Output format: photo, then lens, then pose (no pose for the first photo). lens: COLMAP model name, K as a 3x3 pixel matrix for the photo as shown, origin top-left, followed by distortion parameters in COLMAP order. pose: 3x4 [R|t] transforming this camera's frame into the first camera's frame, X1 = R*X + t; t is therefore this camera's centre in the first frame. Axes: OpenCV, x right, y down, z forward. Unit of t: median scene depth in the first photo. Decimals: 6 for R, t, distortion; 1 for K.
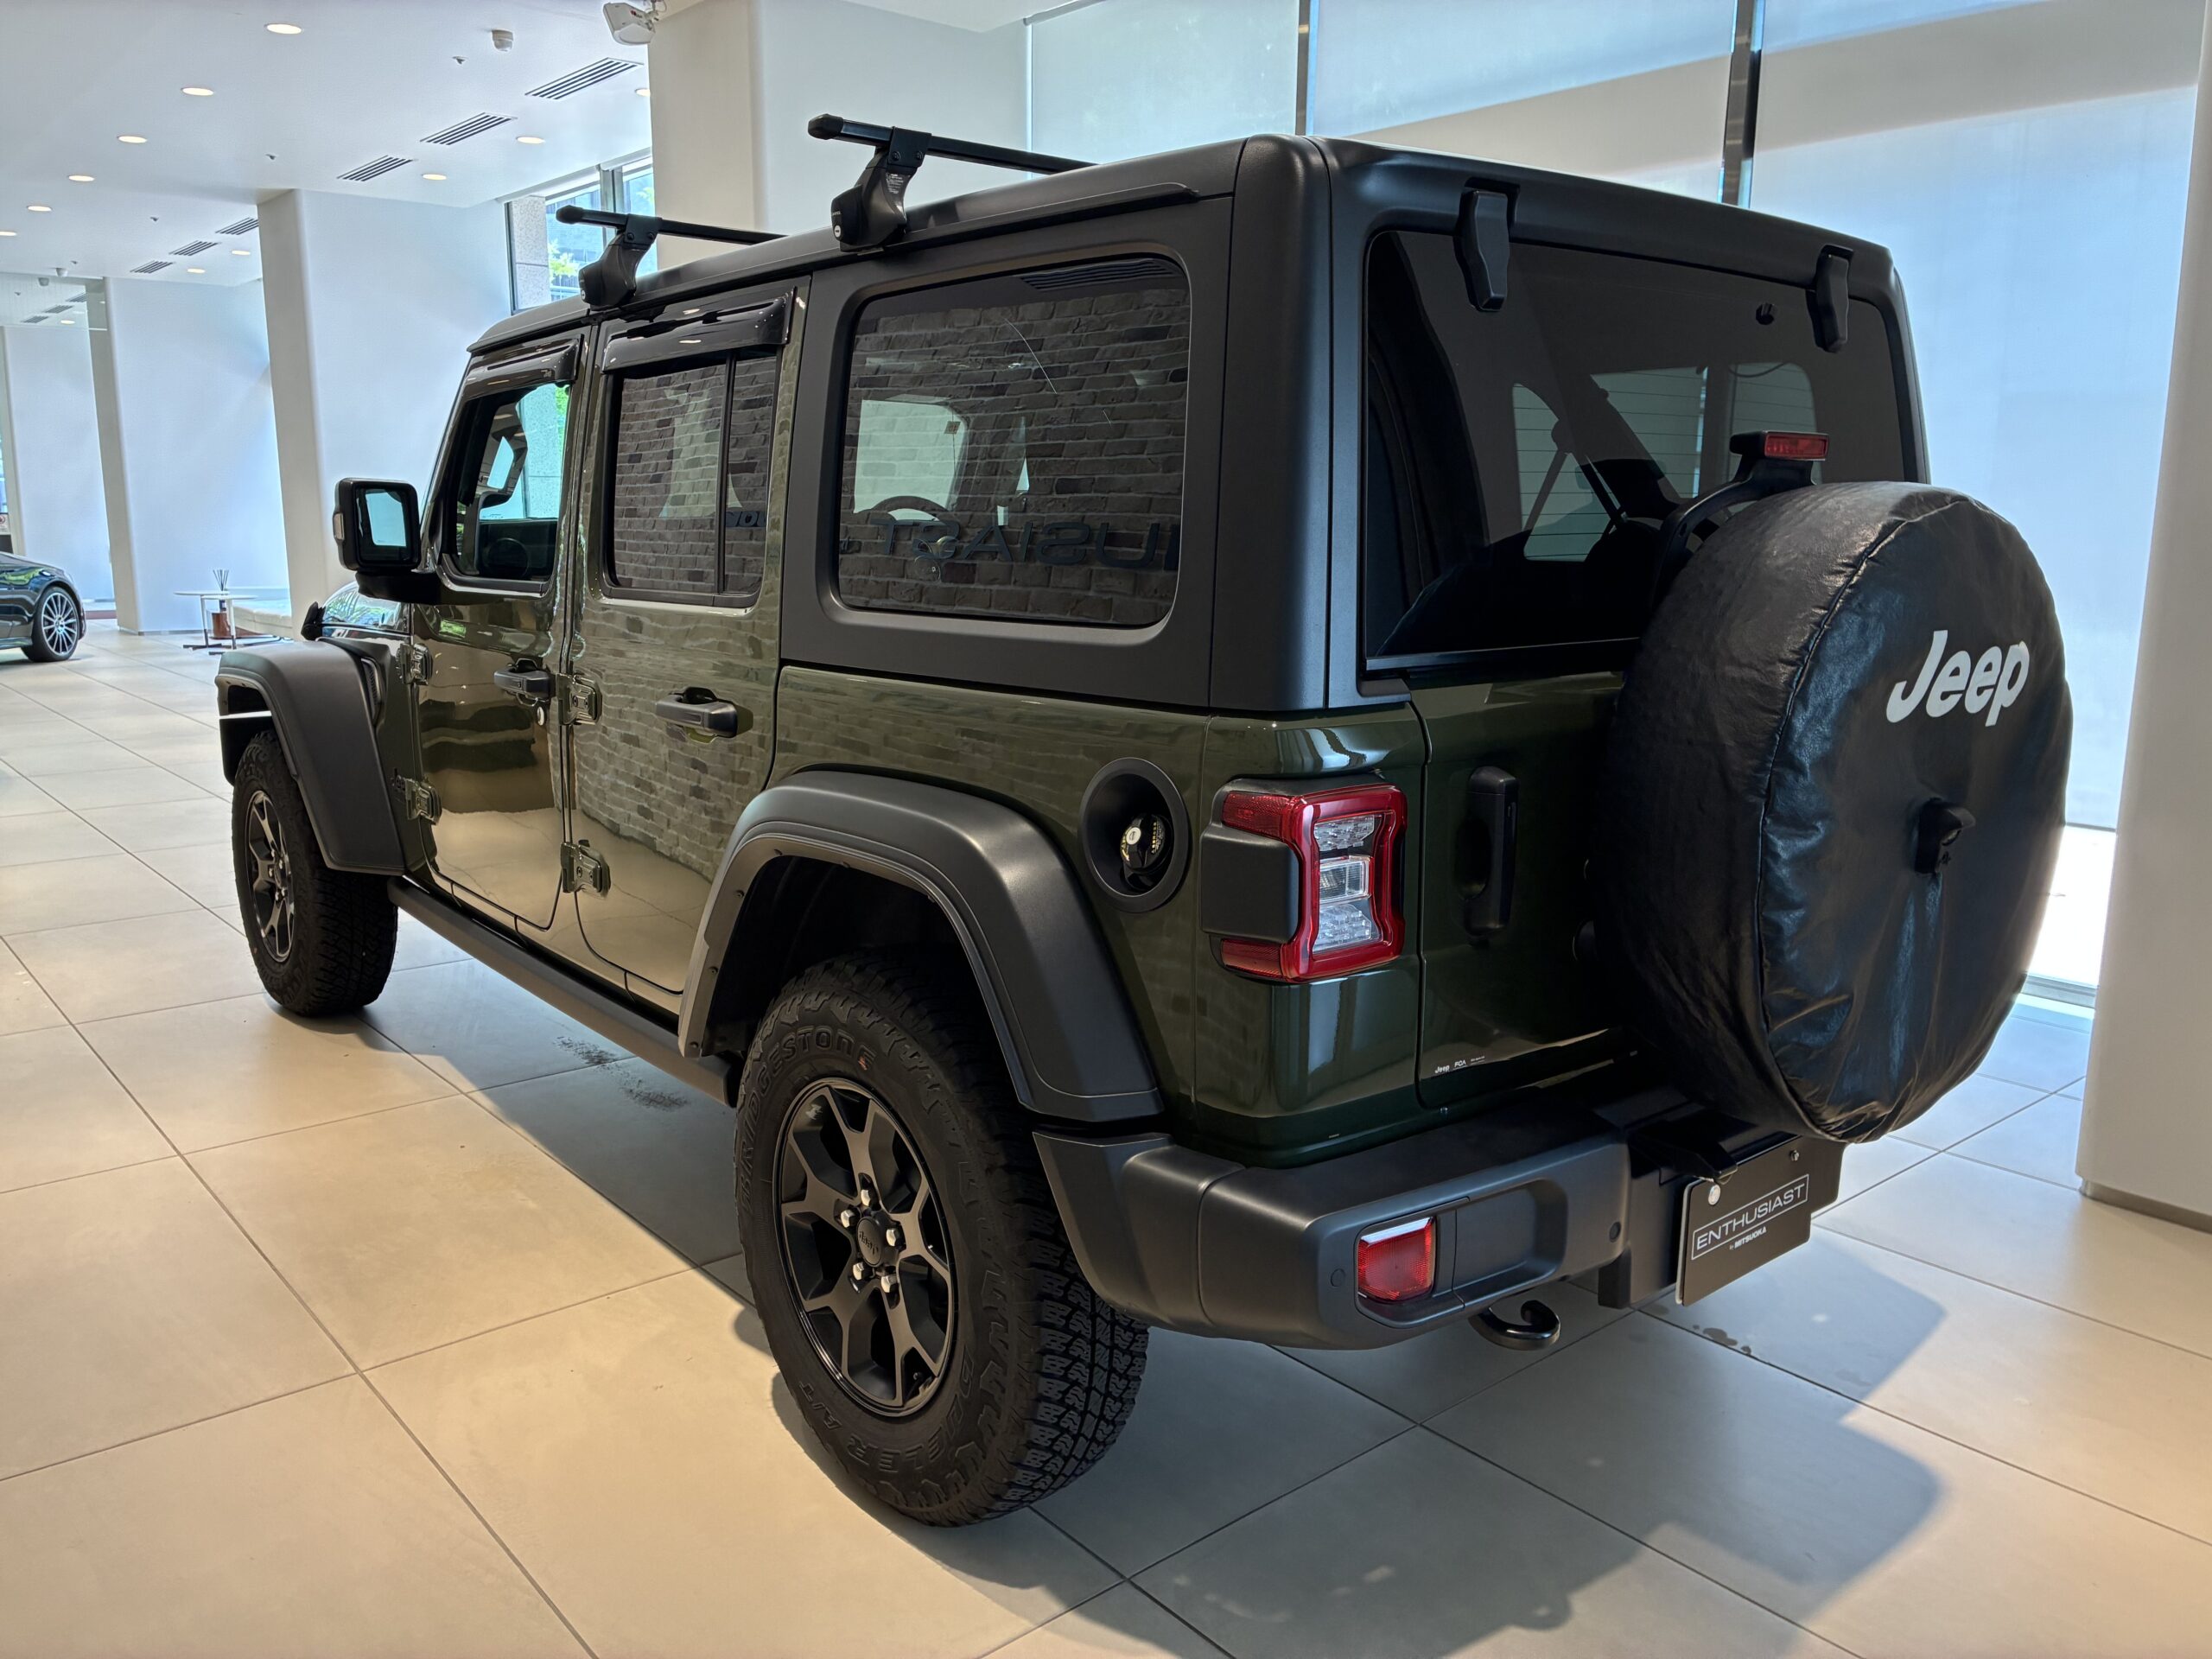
lens RADIAL K [[1689.8, 0, 1140.7], [0, 1689.8, 839.7], [0, 0, 1]] dist [0.002050, 0.053788]
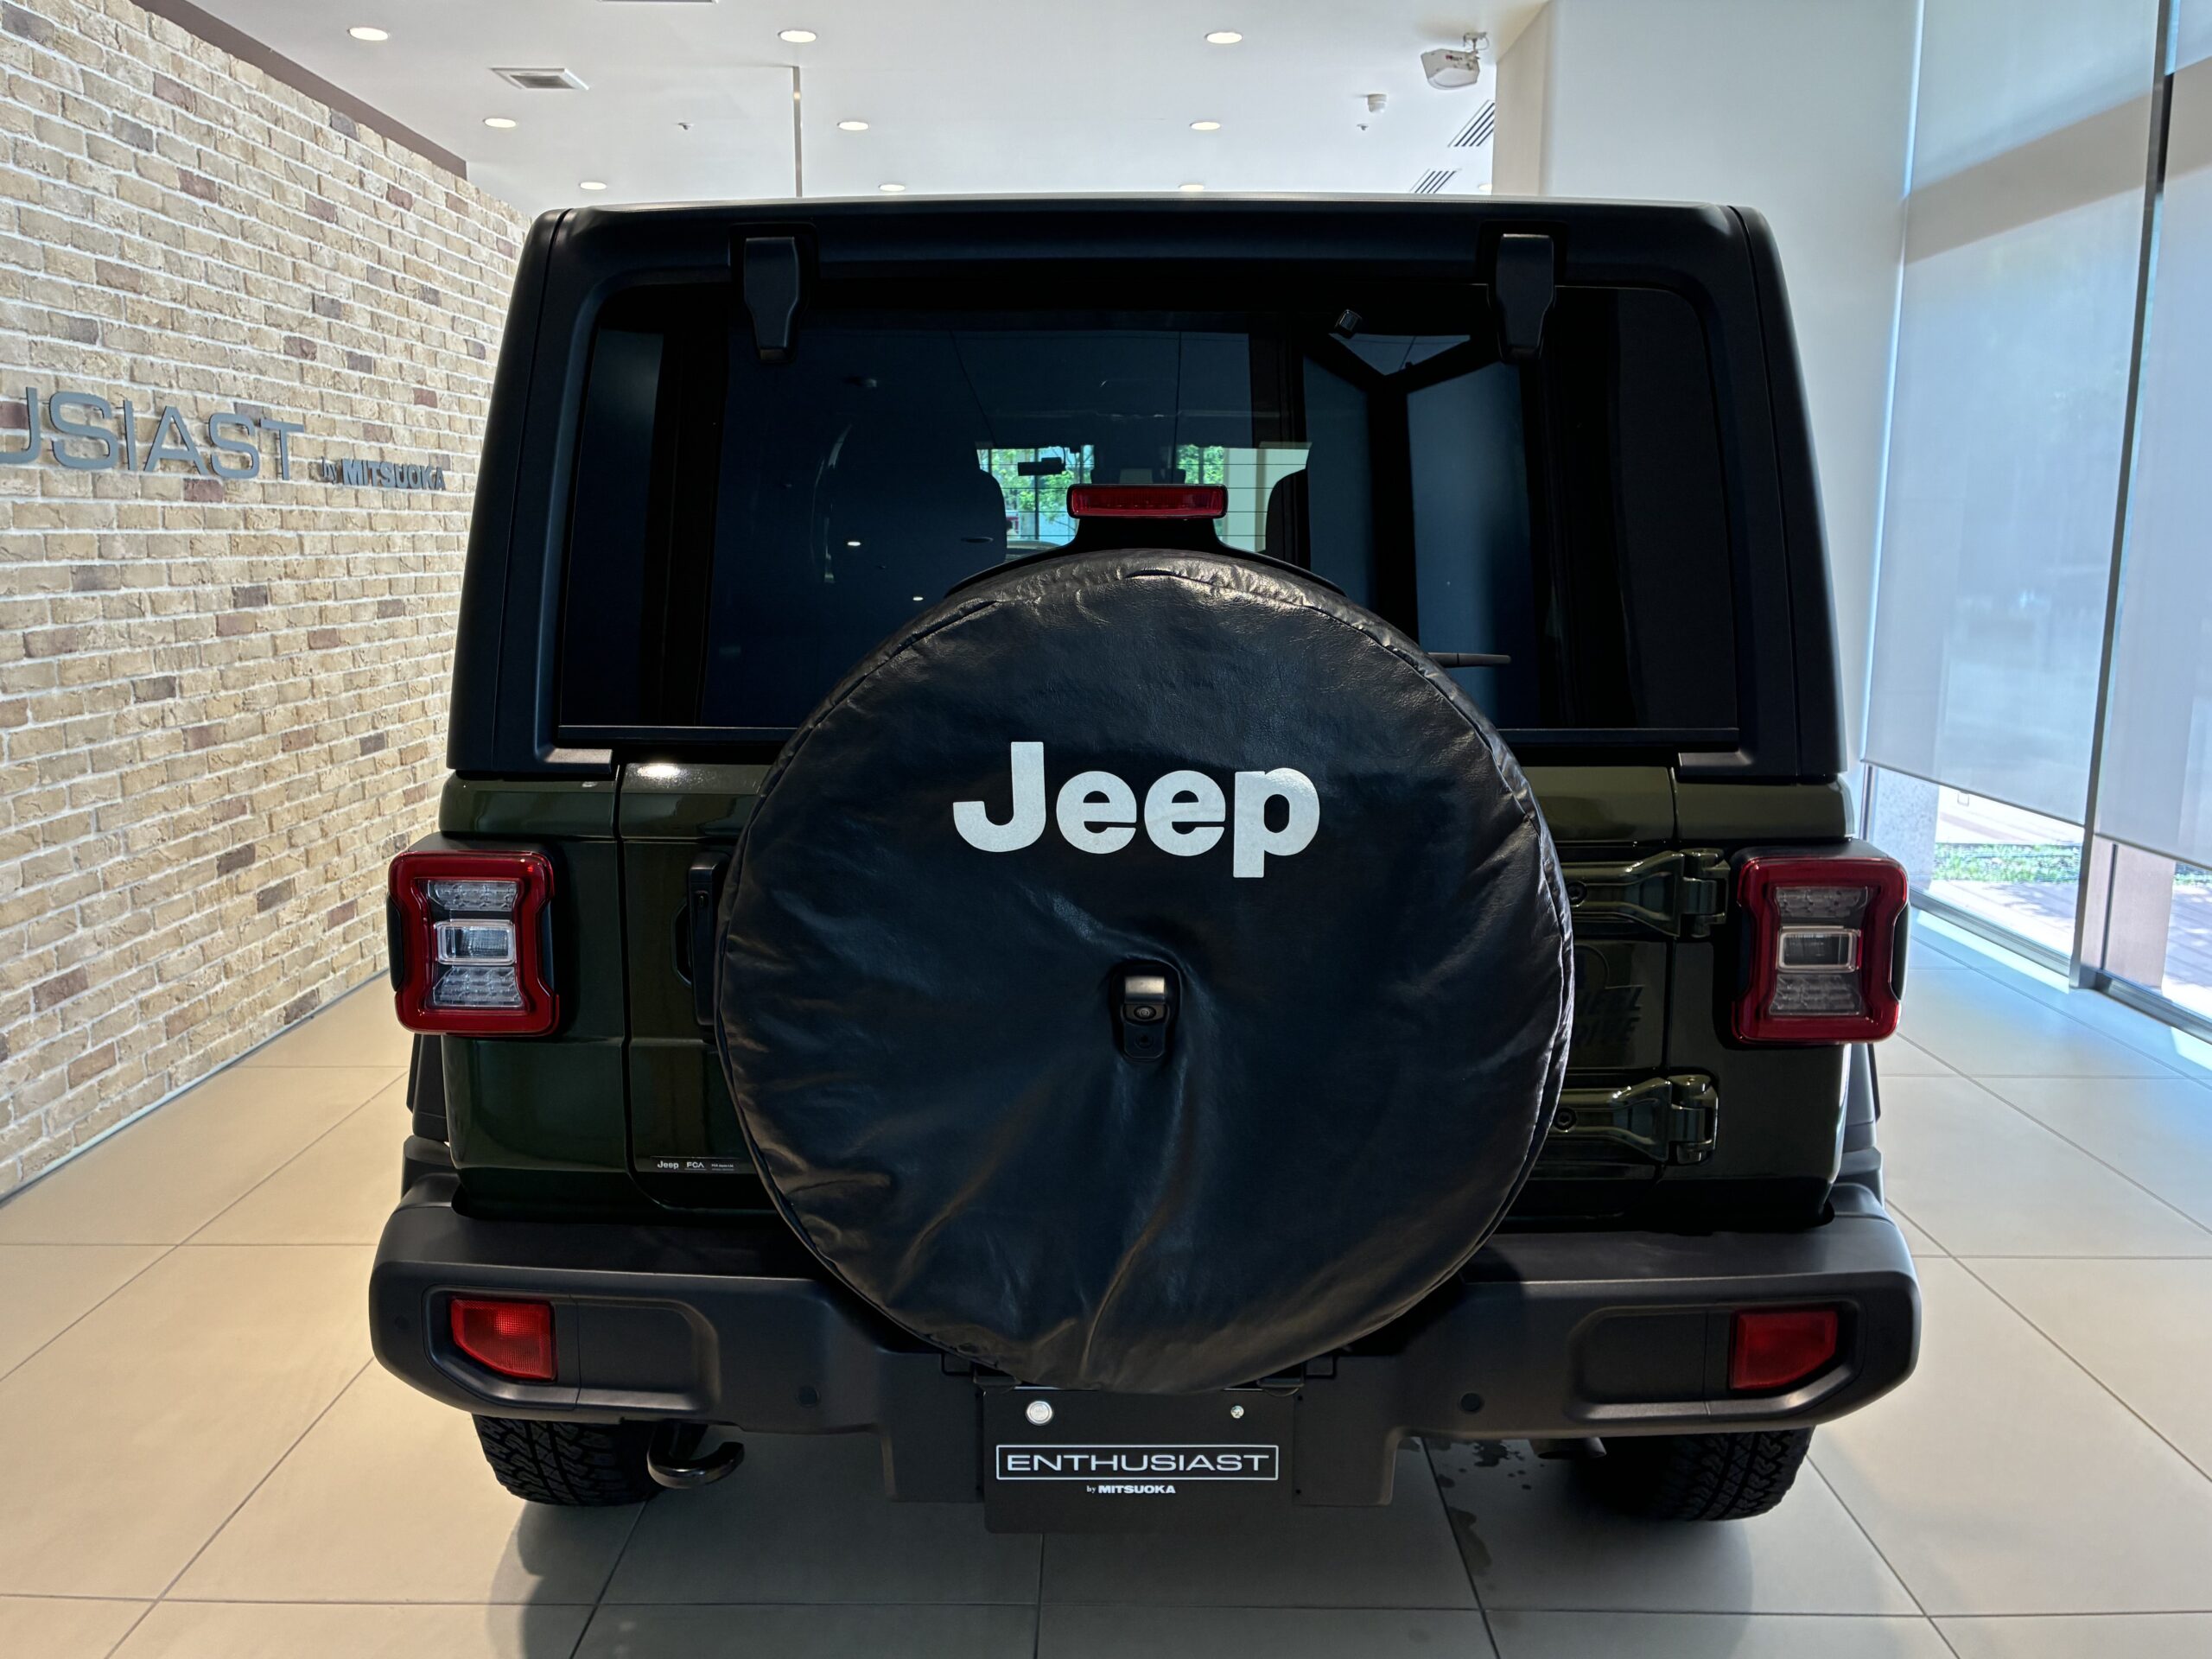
lens RADIAL K [[1769.7, 0, 1110.7], [0, 1769.7, 827.9], [0, 0, 1]] dist [-0.010709, 0.005504]
pose [[0.759638, 0.103499, -0.642057, 0.933528], [-0.123012, 0.992300, 0.014419, -0.091301], [0.638606, 0.068028, 0.766521, 0.369511]]
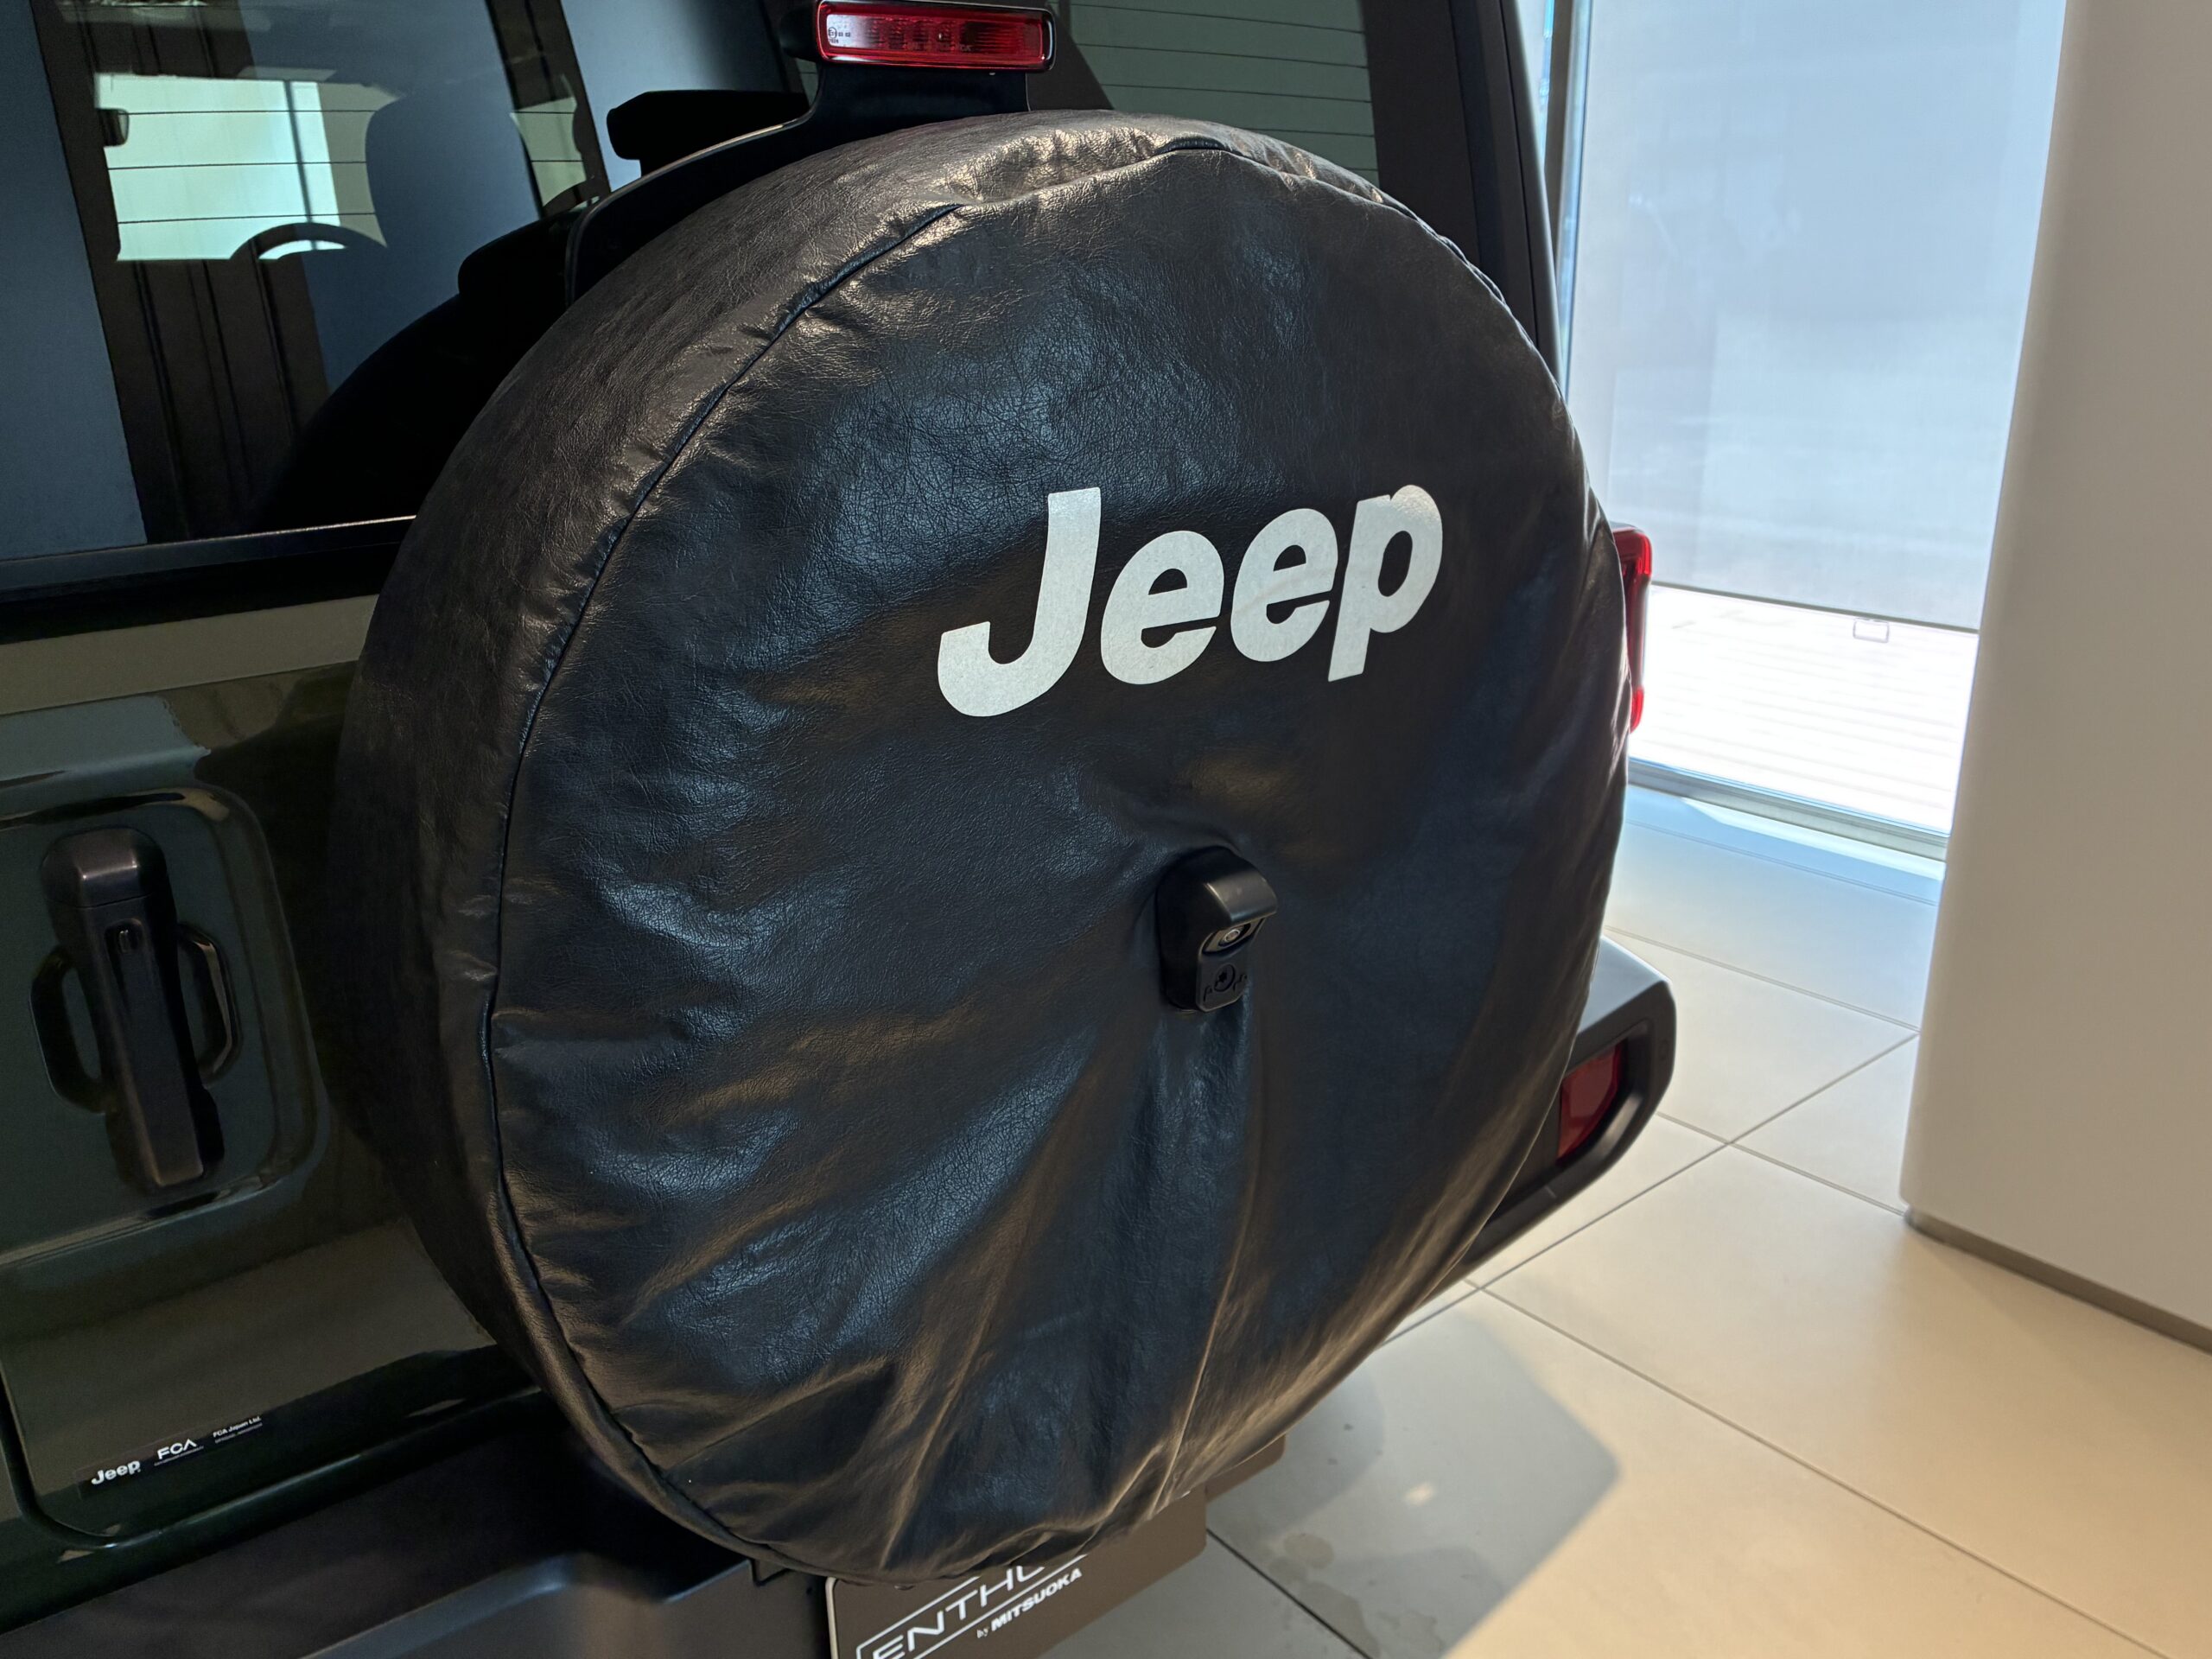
lens RADIAL K [[1744.0, 0, 1096.2], [0, 1744.0, 863.1], [0, 0, 1]] dist [0.061769, -0.114560]
pose [[0.998759, -0.023702, -0.043804, 0.448812], [0.030132, 0.987841, 0.152517, -0.090221], [0.039657, -0.153648, 0.987330, 0.530581]]
